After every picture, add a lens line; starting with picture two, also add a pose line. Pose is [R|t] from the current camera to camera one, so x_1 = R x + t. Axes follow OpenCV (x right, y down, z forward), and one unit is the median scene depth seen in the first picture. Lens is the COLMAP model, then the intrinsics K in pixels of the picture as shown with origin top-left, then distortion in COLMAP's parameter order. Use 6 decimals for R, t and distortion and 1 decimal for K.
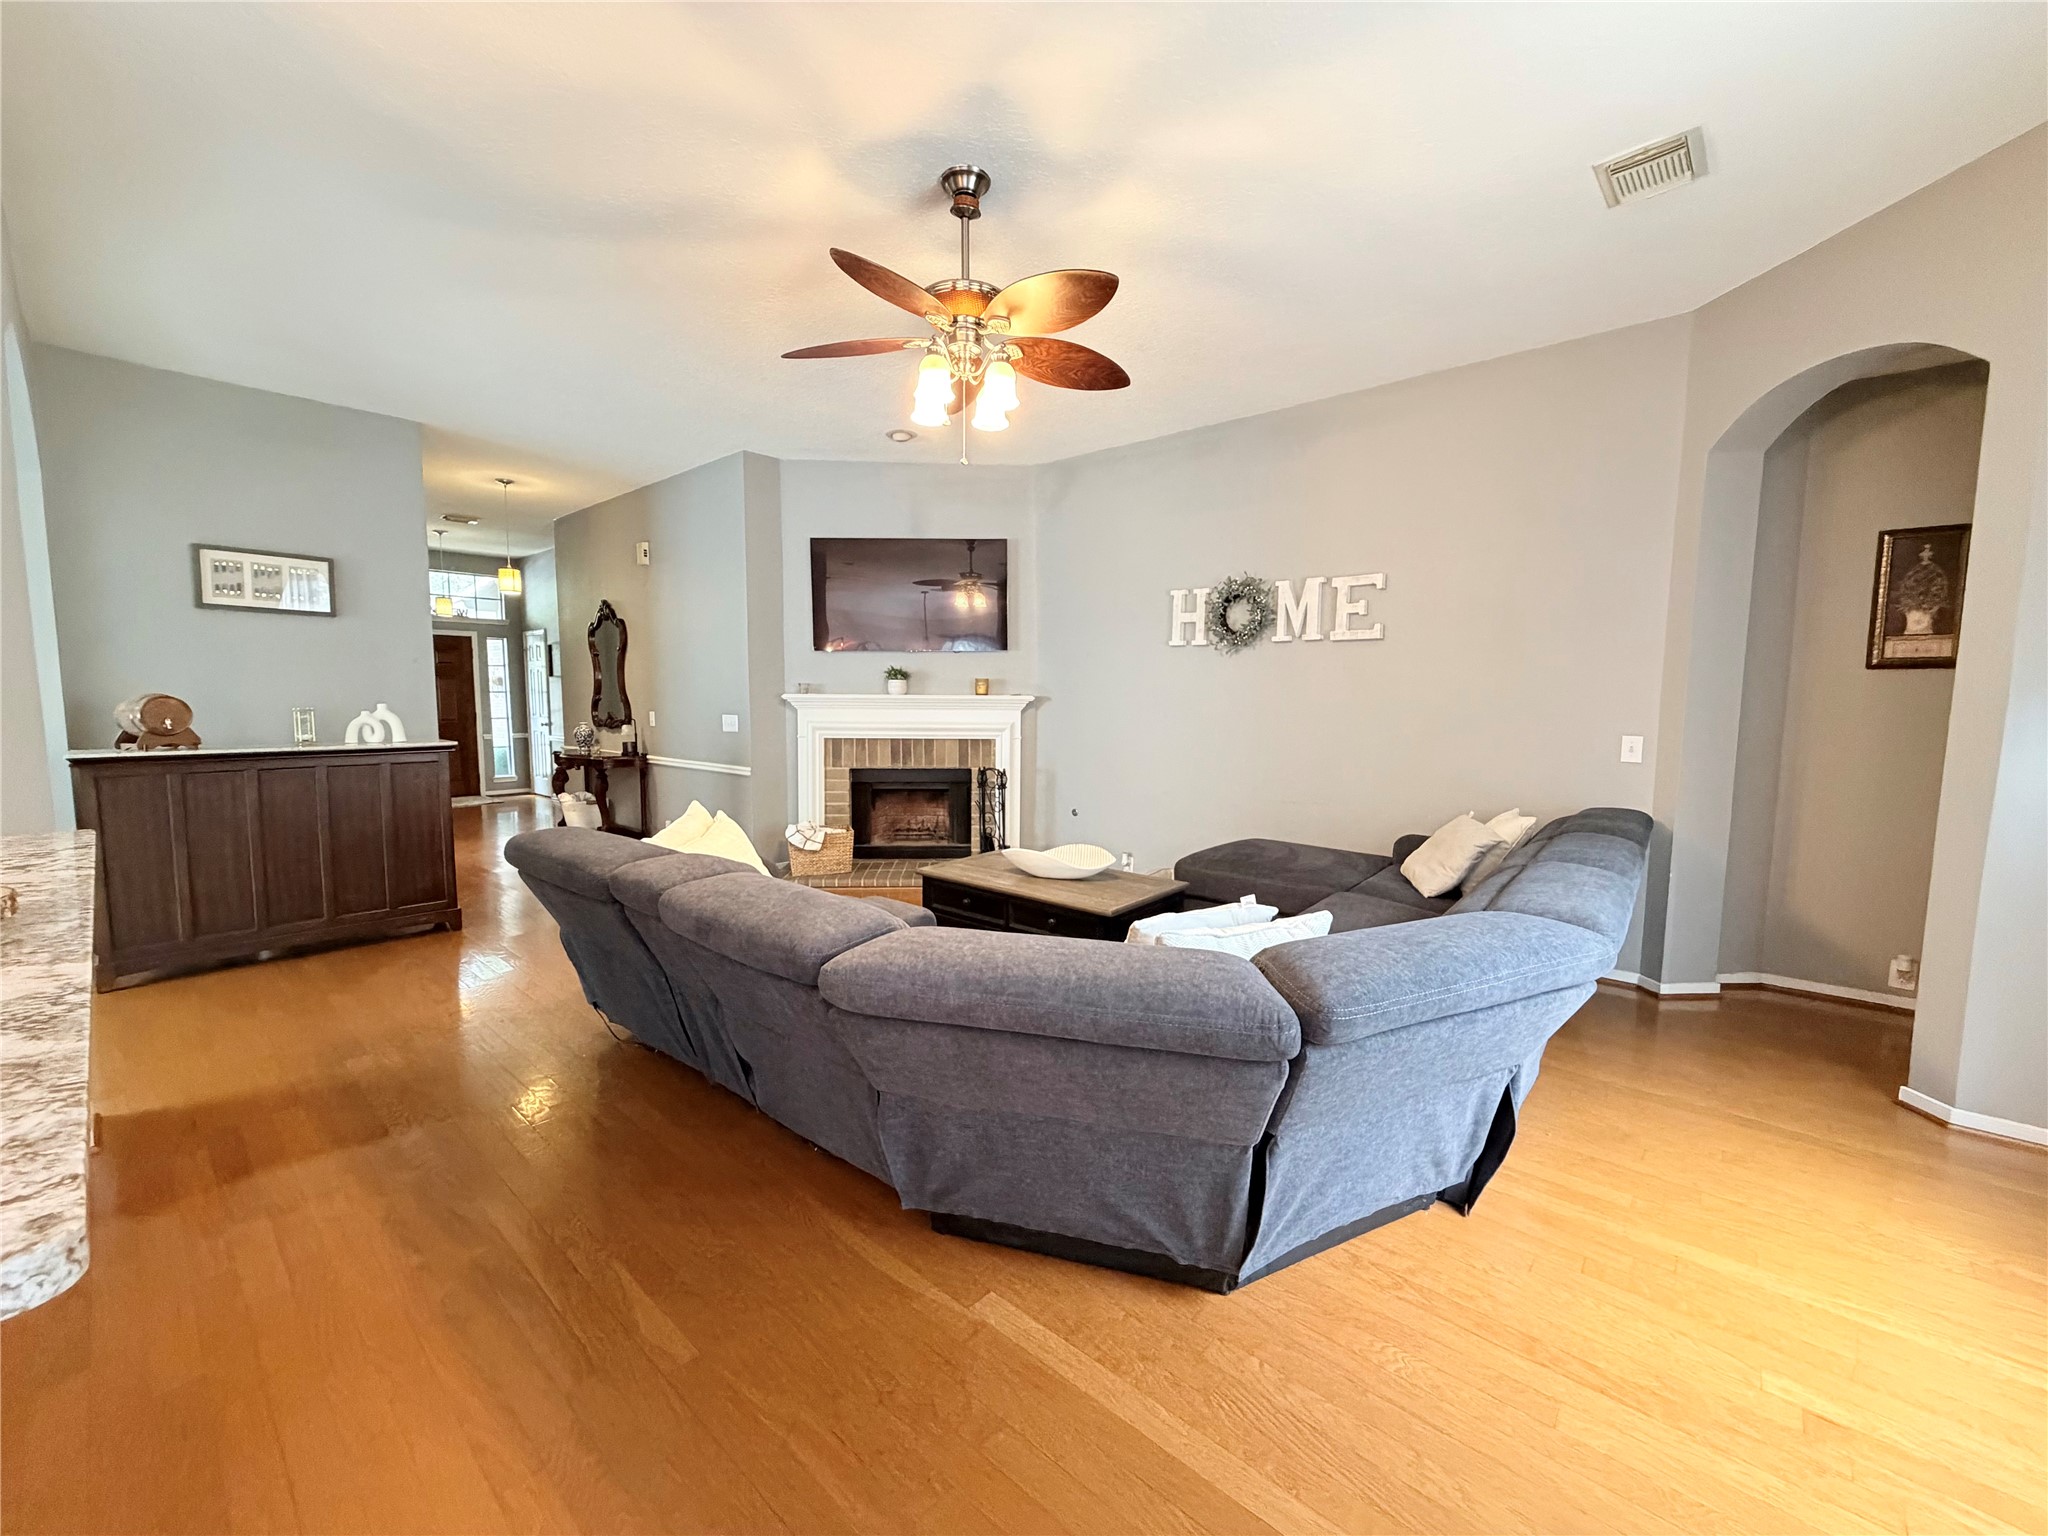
lens RADIAL K [[815.5, 0, 1023.6], [0, 815.5, 768.1], [0, 0, 1]] dist [-0.002379, 0.000812]
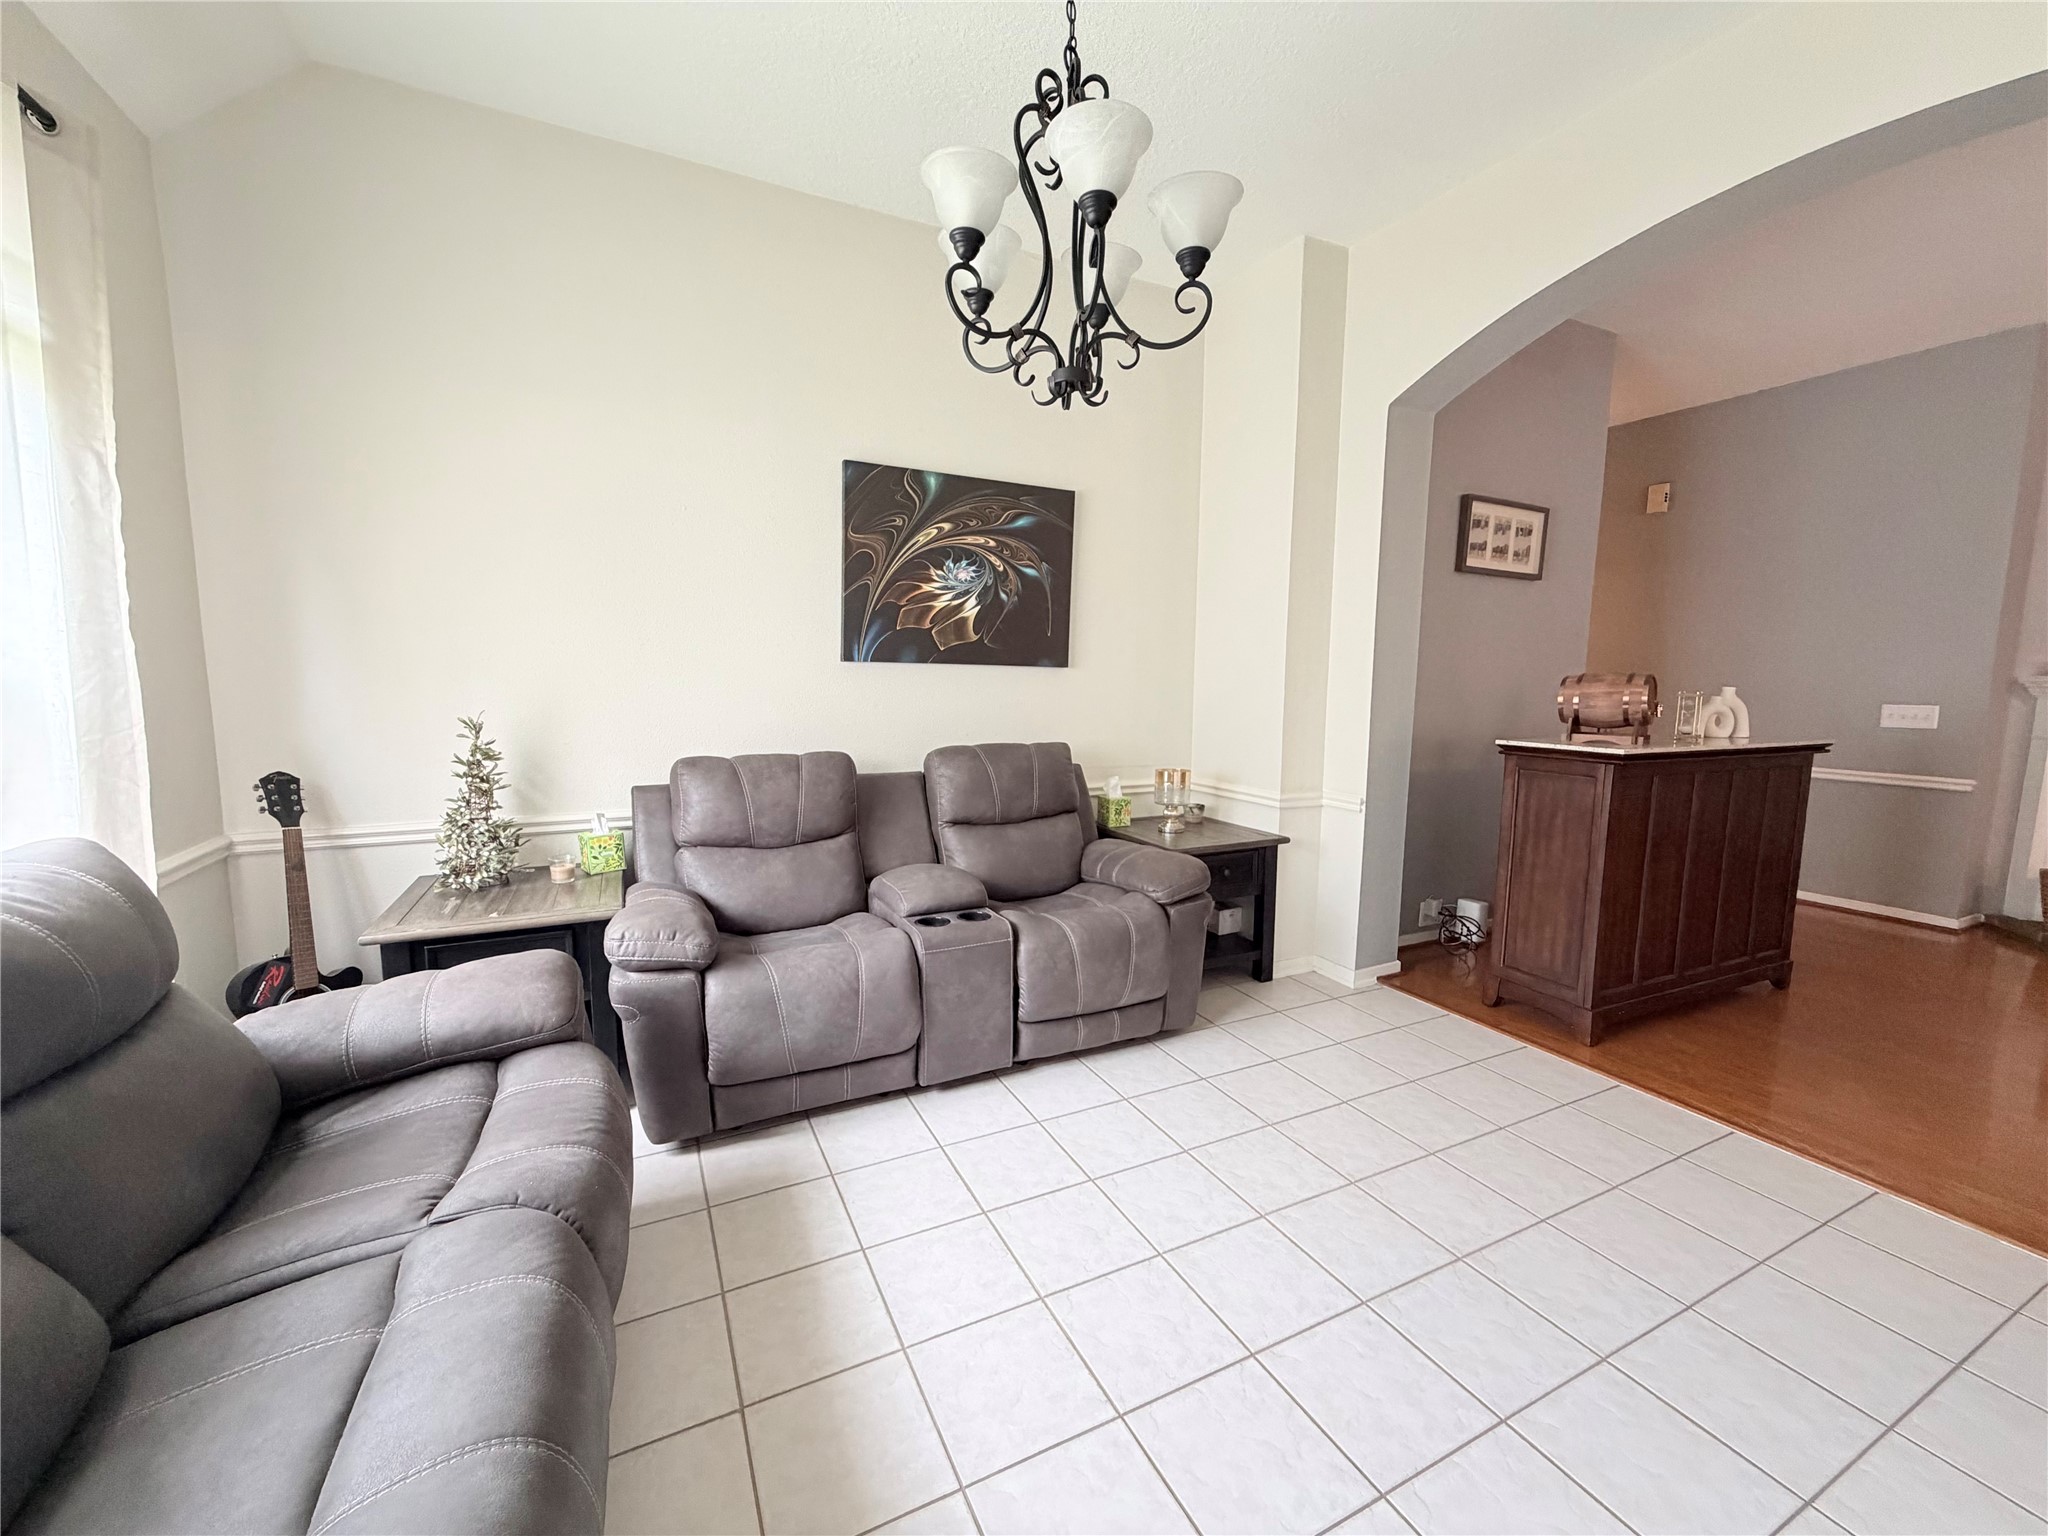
lens RADIAL K [[815.5, 0, 1011.9], [0, 815.5, 773.9], [0, 0, 1]] dist [-0.002379, 0.000812]
pose [[0.920023, 0.045896, -0.389167, -0.976827], [-0.036989, 0.998855, 0.030354, 0.003818], [0.390114, -0.013532, 0.920667, 0.032896]]
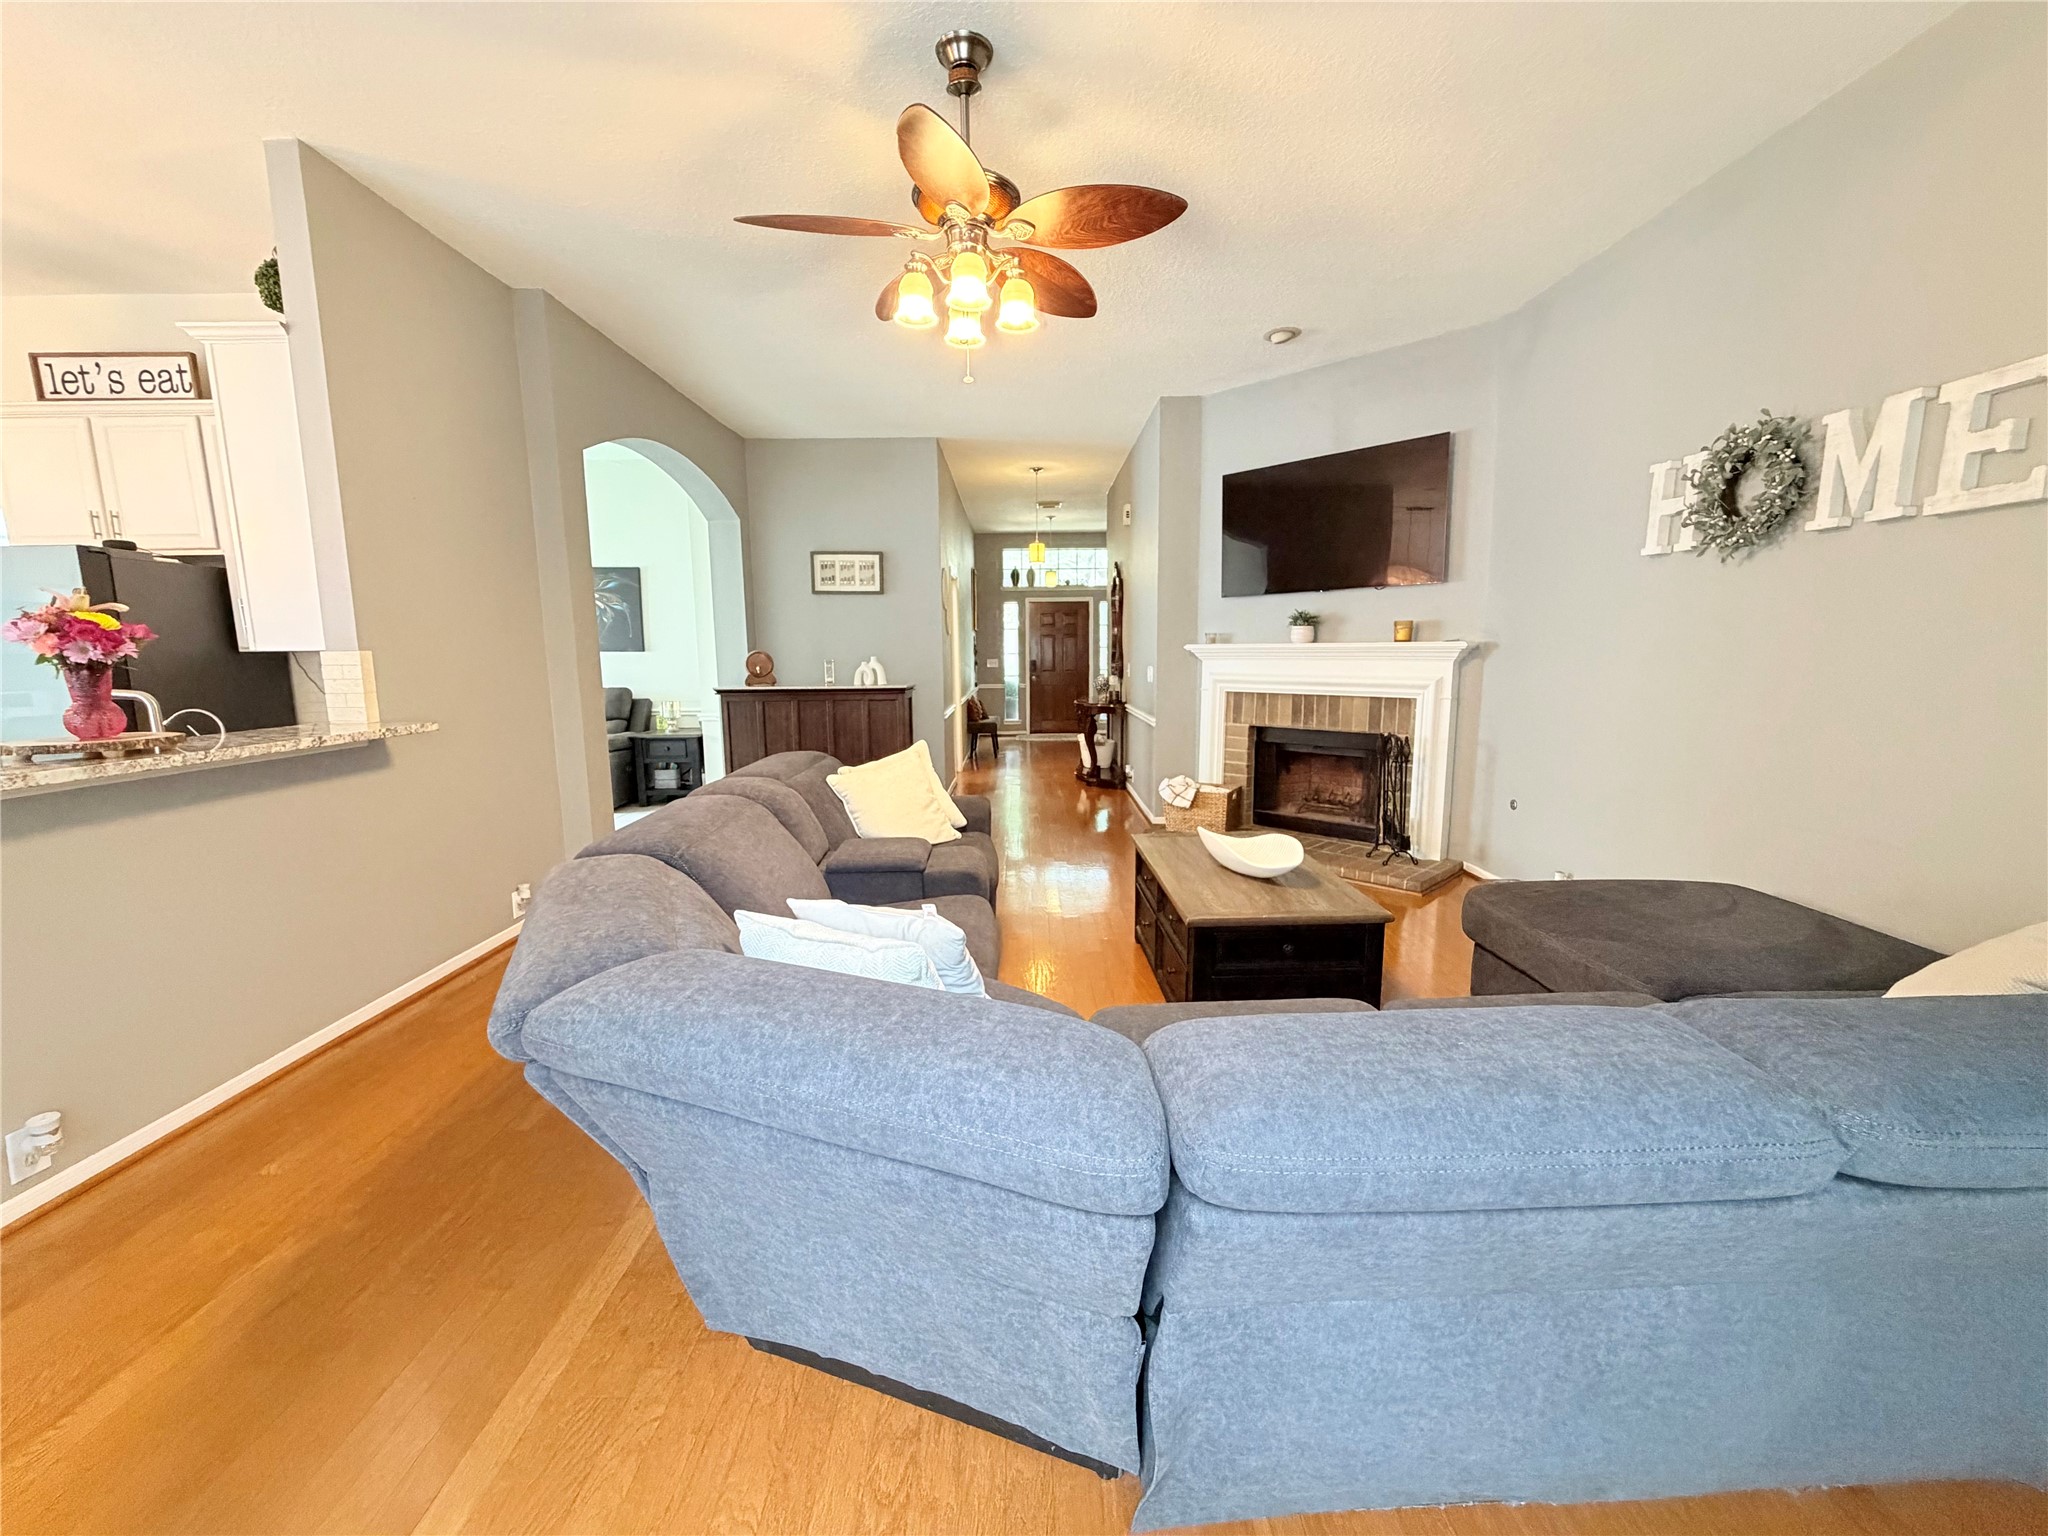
lens RADIAL K [[815.5, 0, 1015.6], [0, 815.5, 767.4], [0, 0, 1]] dist [-0.002379, 0.000812]
pose [[0.656413, 0.095917, -0.748279, 0.367846], [-0.054253, 0.995318, 0.079991, -0.014028], [0.752448, -0.011910, 0.658544, 0.241004]]
